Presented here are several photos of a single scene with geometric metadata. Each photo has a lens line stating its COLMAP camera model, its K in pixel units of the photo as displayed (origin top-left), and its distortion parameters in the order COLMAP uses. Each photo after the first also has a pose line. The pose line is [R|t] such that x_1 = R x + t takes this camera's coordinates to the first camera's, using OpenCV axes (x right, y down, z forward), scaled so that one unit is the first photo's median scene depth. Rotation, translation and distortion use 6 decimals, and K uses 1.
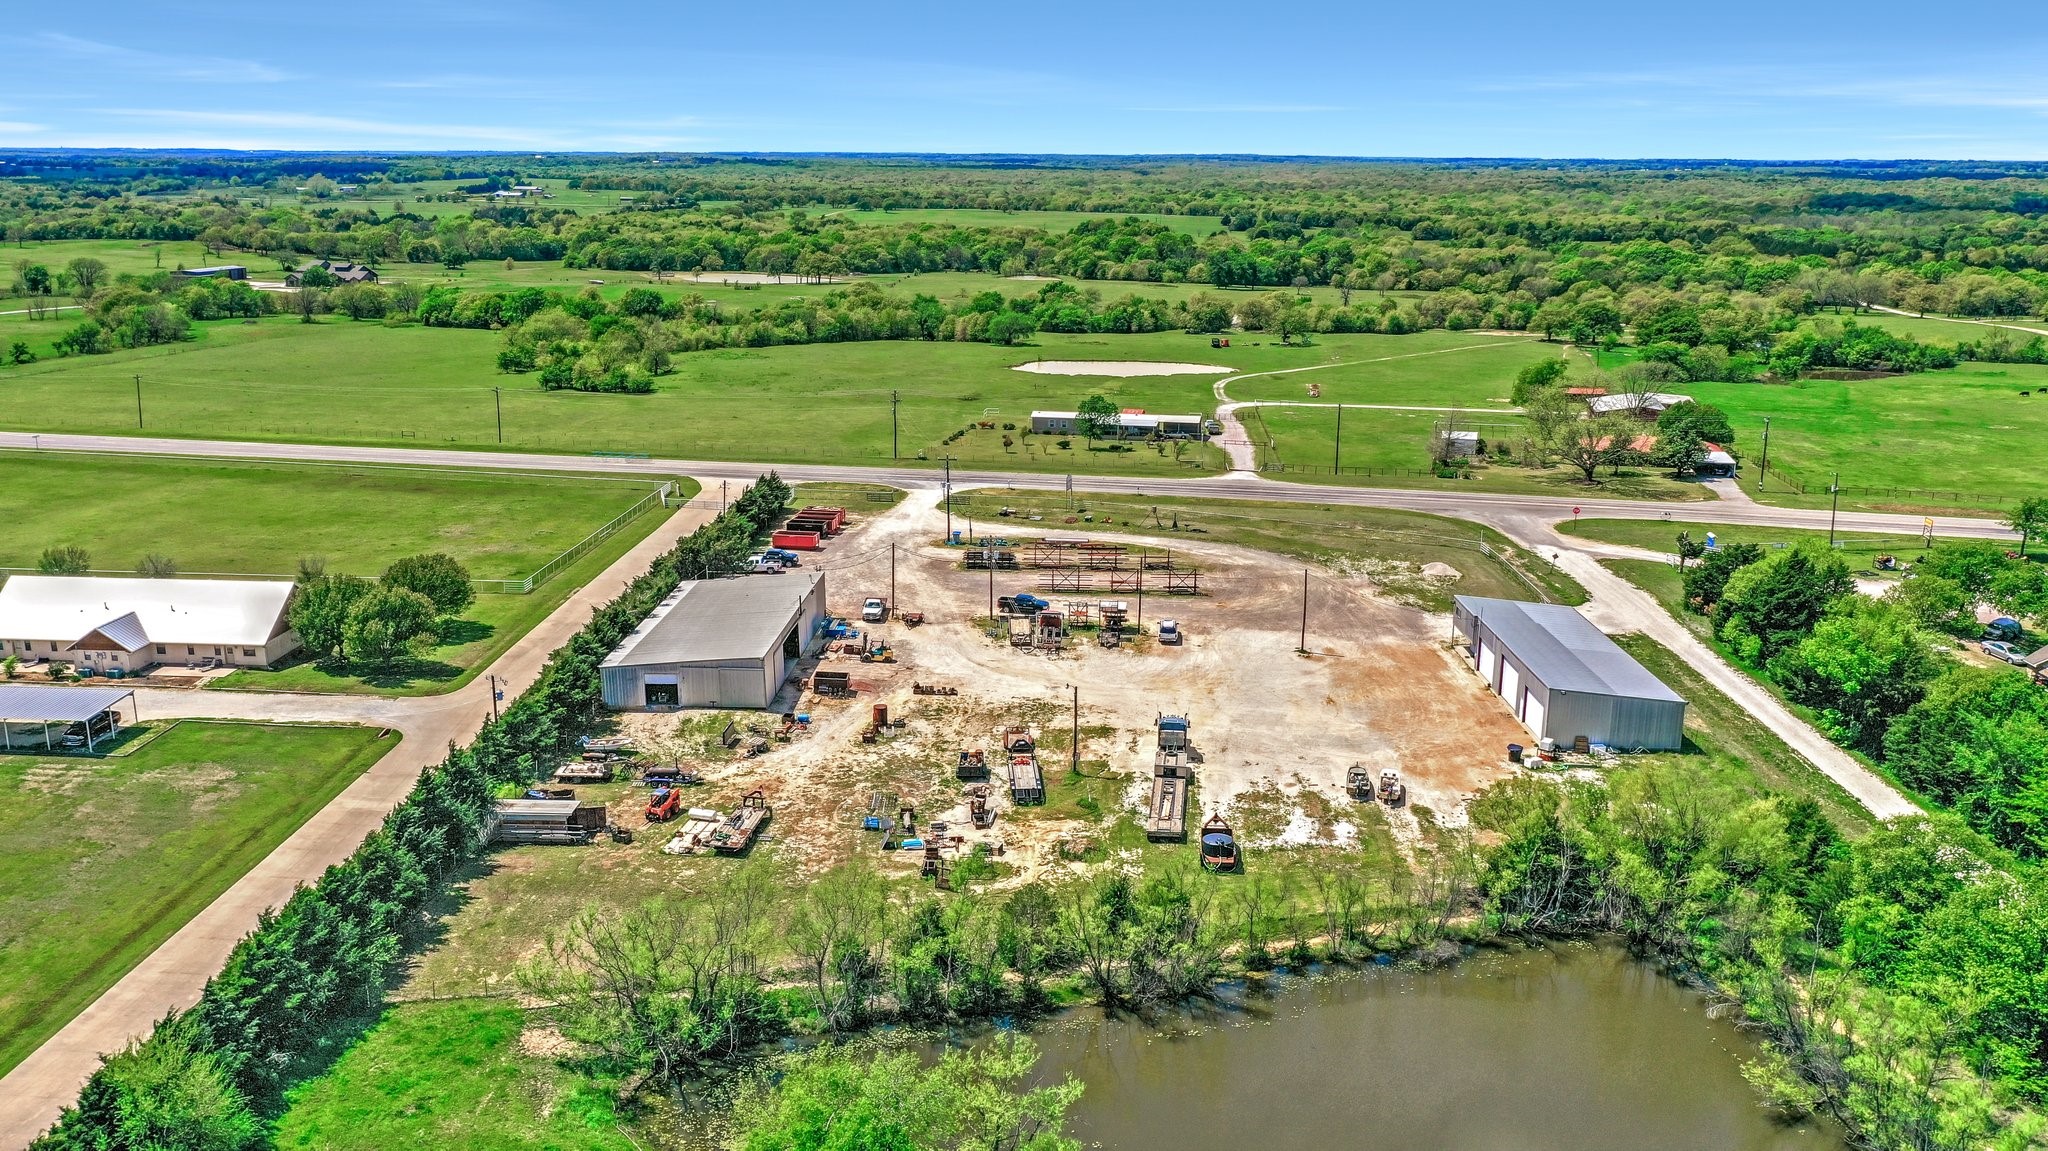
lens RADIAL K [[1603.1, 0, 1032.8], [0, 1603.1, 572.3], [0, 0, 1]] dist [-0.005026, 0.002856]
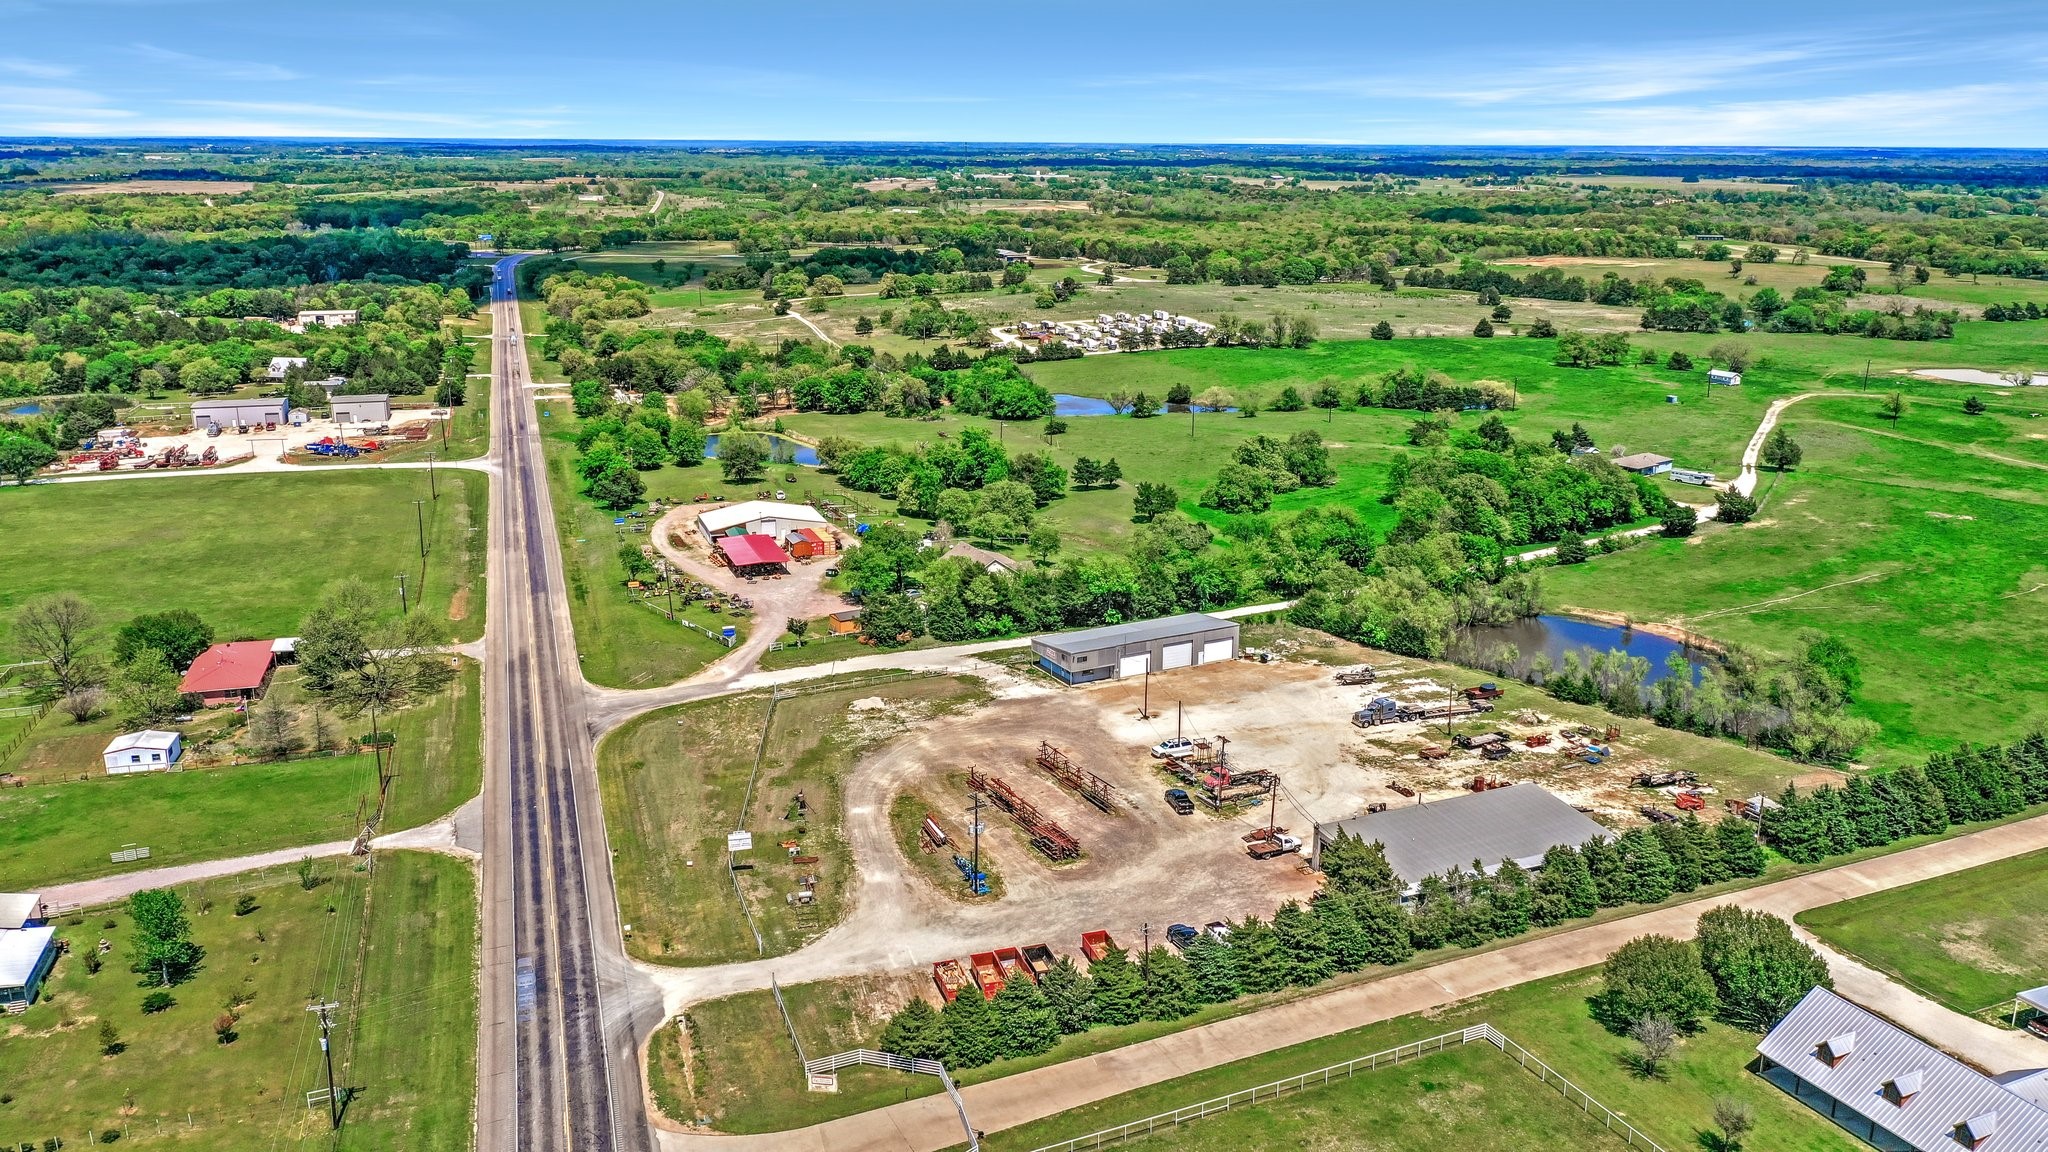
lens RADIAL K [[1645.1, 0, 1040.1], [0, 1645.1, 524.0], [0, 0, 1]] dist [0.004413, 0.004522]
pose [[-0.479155, -0.210958, 0.852002, -0.997776], [0.211034, 0.914525, 0.345122, -0.636911], [-0.851983, 0.345168, -0.393680, 1.673047]]
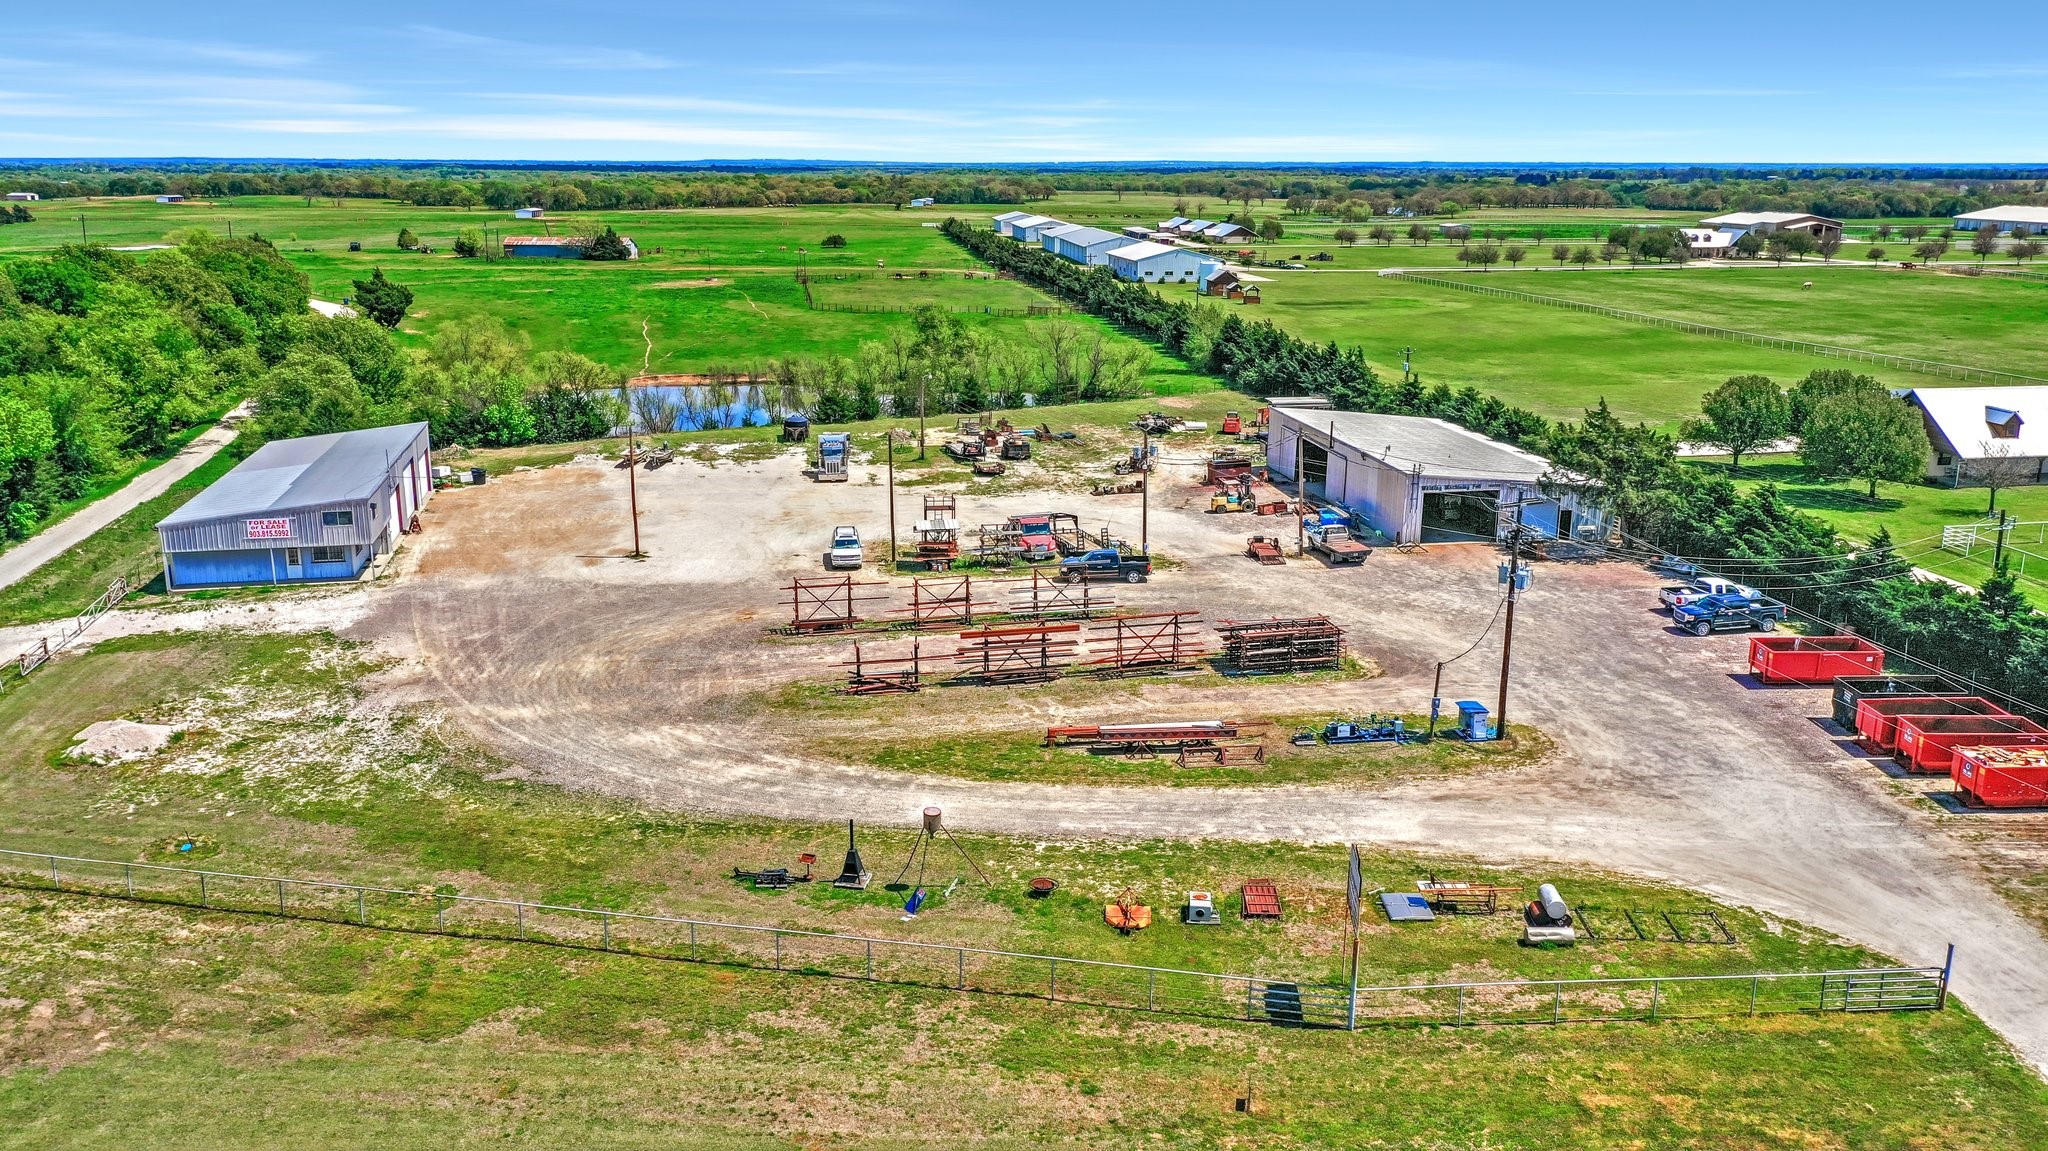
lens RADIAL K [[1614.6, 0, 1034.5], [0, 1614.6, 577.0], [0, 0, 1]] dist [-0.005629, 0.003827]
pose [[-0.976186, 0.044911, -0.212236, 0.160842], [-0.063642, 0.875999, 0.478095, -0.283924], [0.207390, 0.480217, -0.852280, 1.704135]]
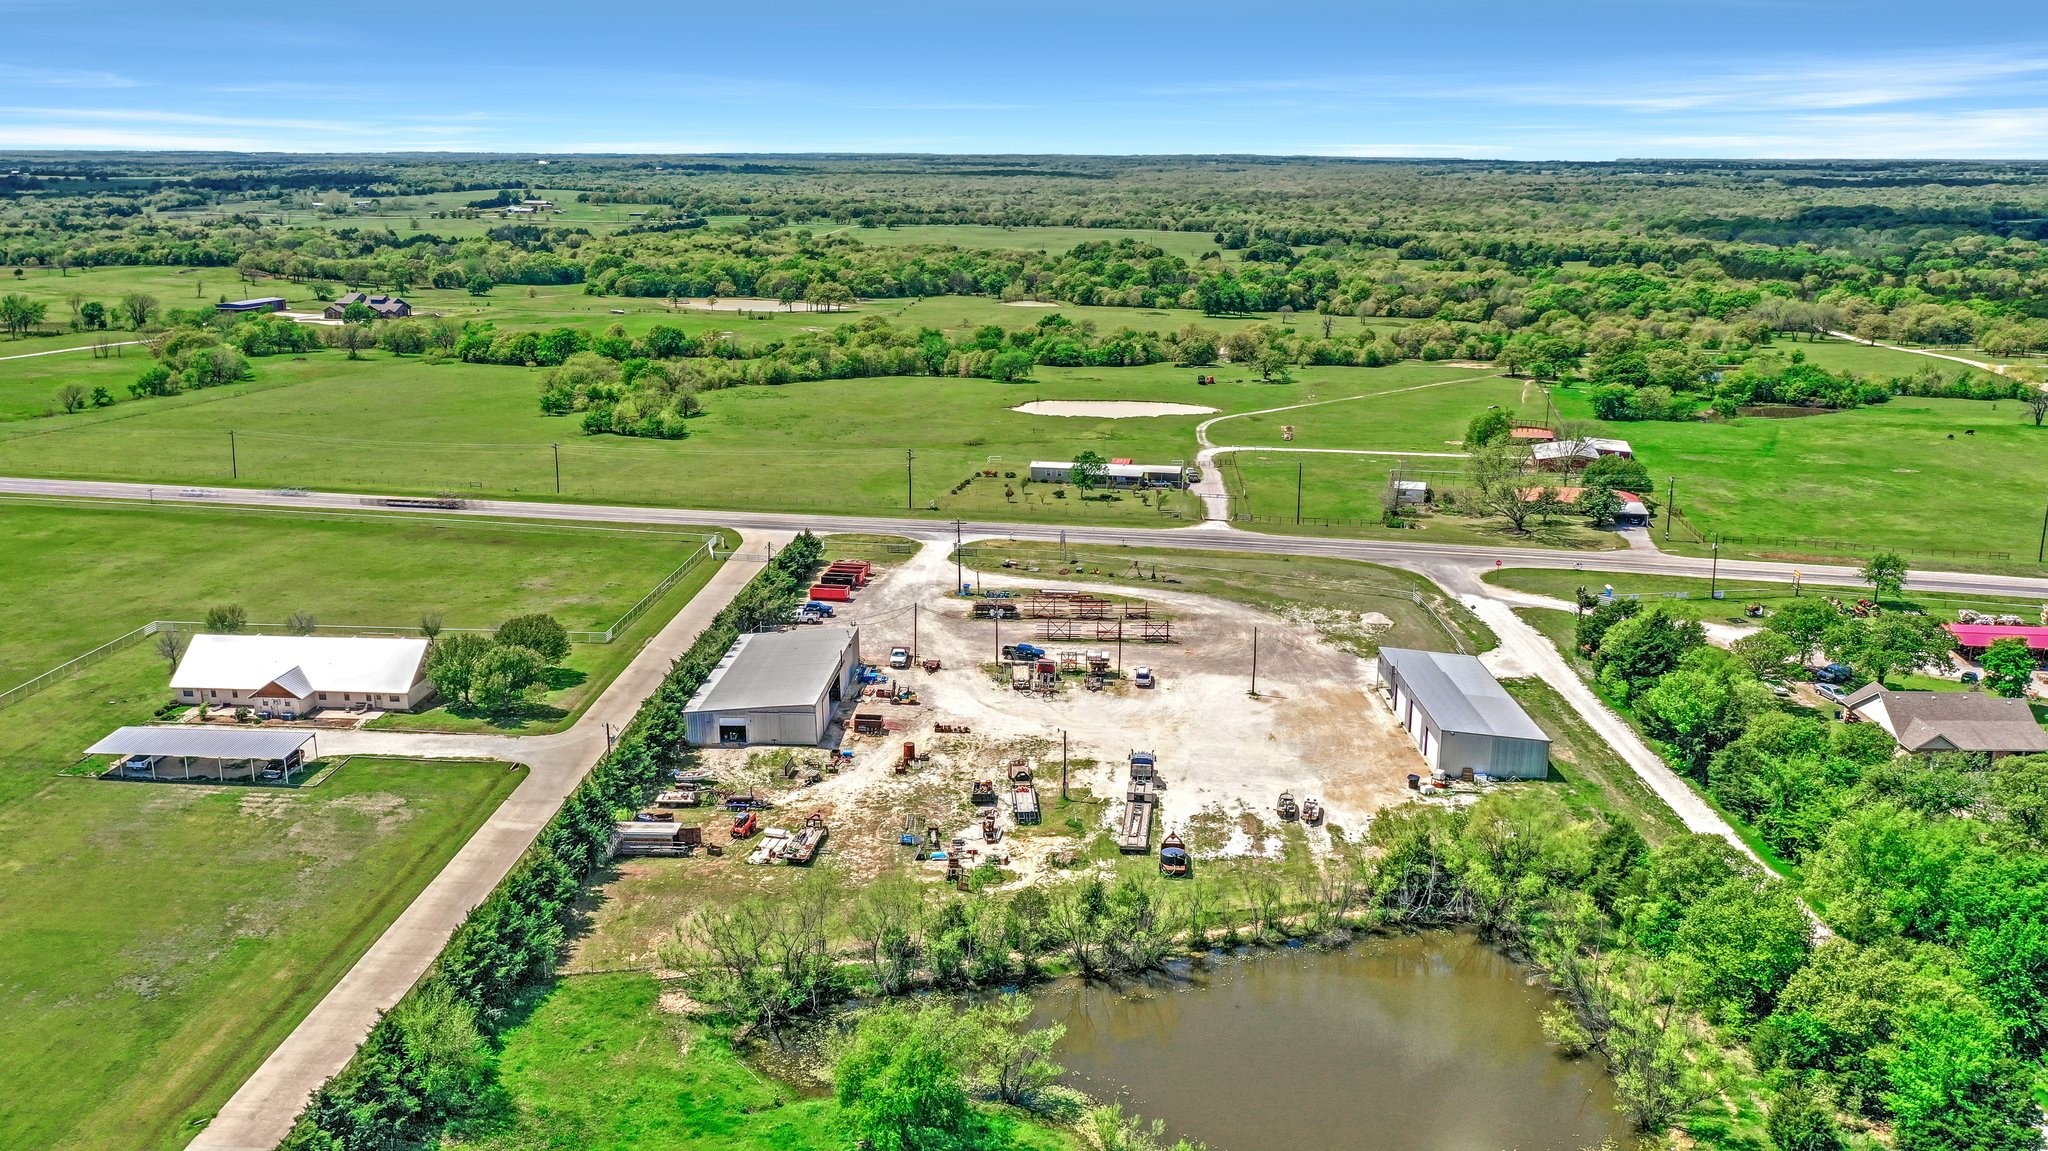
lens RADIAL K [[1598.6, 0, 1032.8], [0, 1598.6, 568.9], [0, 0, 1]] dist [-0.005641, 0.000077]
pose [[0.999999, -0.001673, 0.000118, 0.001188], [0.001673, 0.999998, -0.001324, -0.047116], [-0.000115, 0.001324, 0.999999, -0.227272]]
